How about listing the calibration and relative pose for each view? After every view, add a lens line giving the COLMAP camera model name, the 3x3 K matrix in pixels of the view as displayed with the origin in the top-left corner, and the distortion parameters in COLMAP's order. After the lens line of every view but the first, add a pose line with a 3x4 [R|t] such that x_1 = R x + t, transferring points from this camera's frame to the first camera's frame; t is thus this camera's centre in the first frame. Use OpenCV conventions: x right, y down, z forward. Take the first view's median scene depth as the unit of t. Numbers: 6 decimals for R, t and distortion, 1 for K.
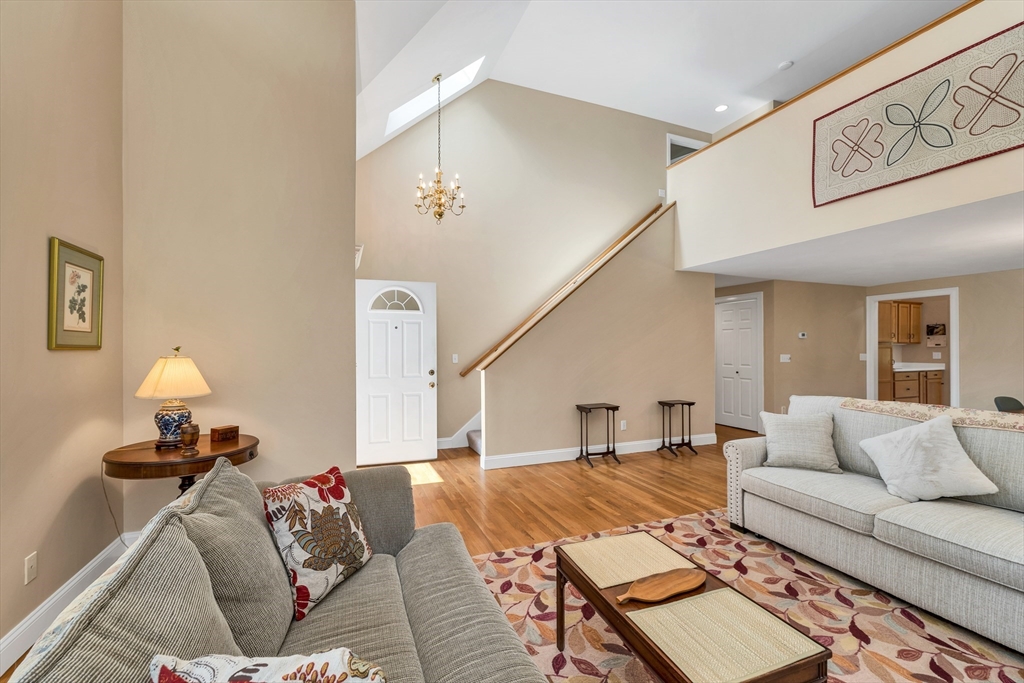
lens RADIAL K [[422.2, 0, 507.1], [0, 422.2, 342.8], [0, 0, 1]] dist [-0.001440, -0.000230]
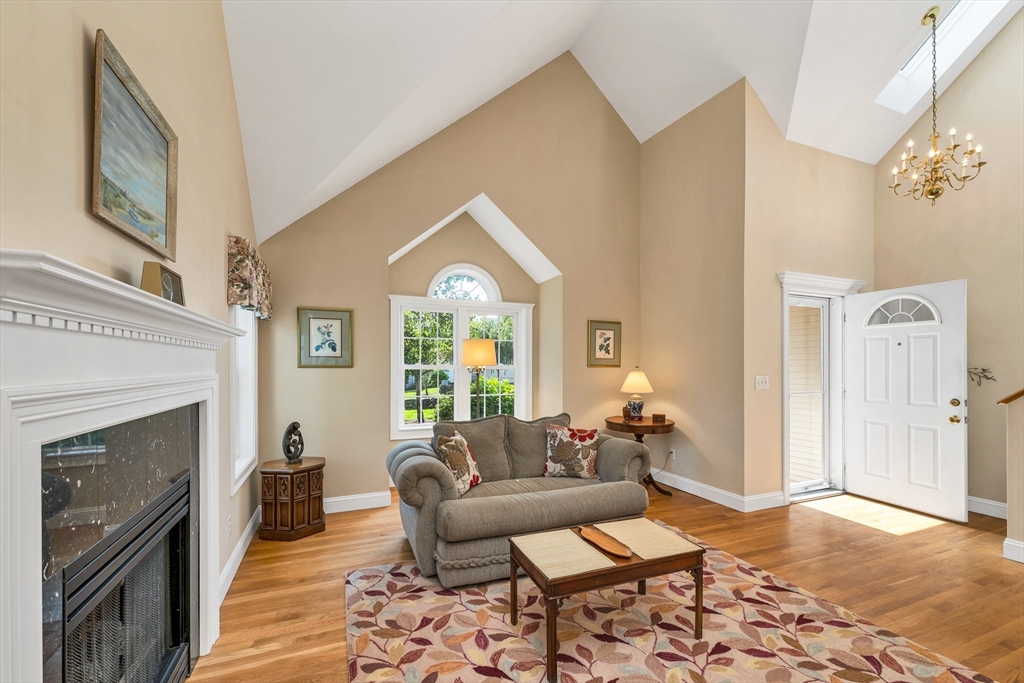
lens RADIAL K [[422.2, 0, 507.5], [0, 422.2, 365.8], [0, 0, 1]] dist [-0.001440, -0.000230]
pose [[0.006425, 0.004160, -0.999971, 1.043778], [0.005606, 0.999975, 0.004196, -0.001918], [0.999964, -0.005633, 0.006401, 0.409929]]
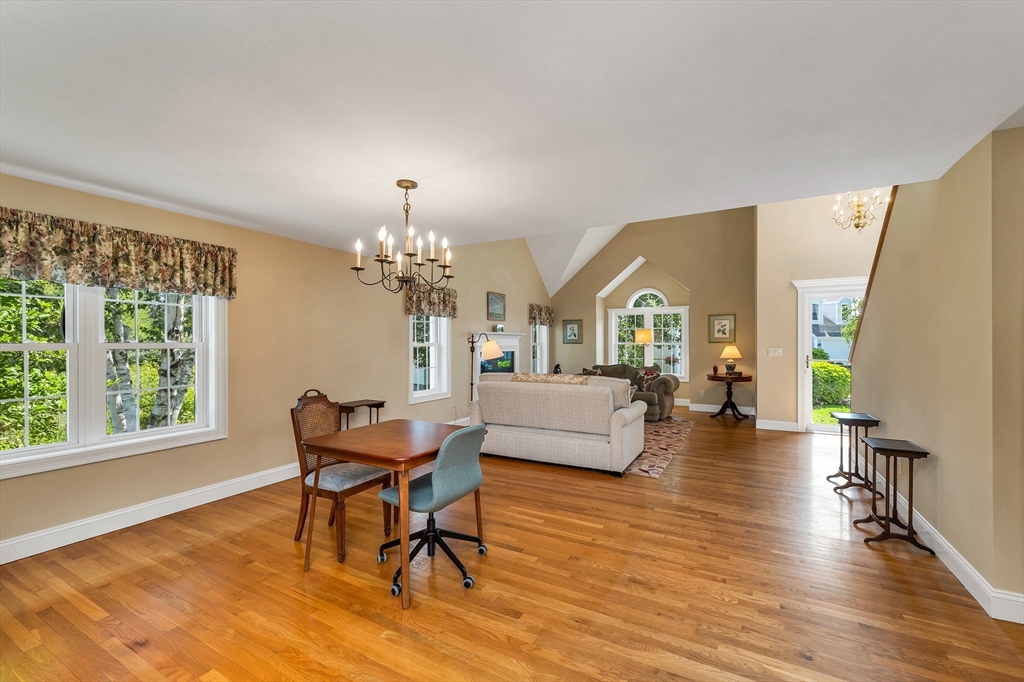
lens RADIAL K [[422.2, 0, 517.3], [0, 422.2, 343.4], [0, 0, 1]] dist [-0.001440, -0.000230]
pose [[-0.772611, 0.002911, -0.634873, 2.265301], [0.009221, 0.999935, -0.006637, 0.023434], [0.634813, -0.010981, -0.772588, 2.316151]]
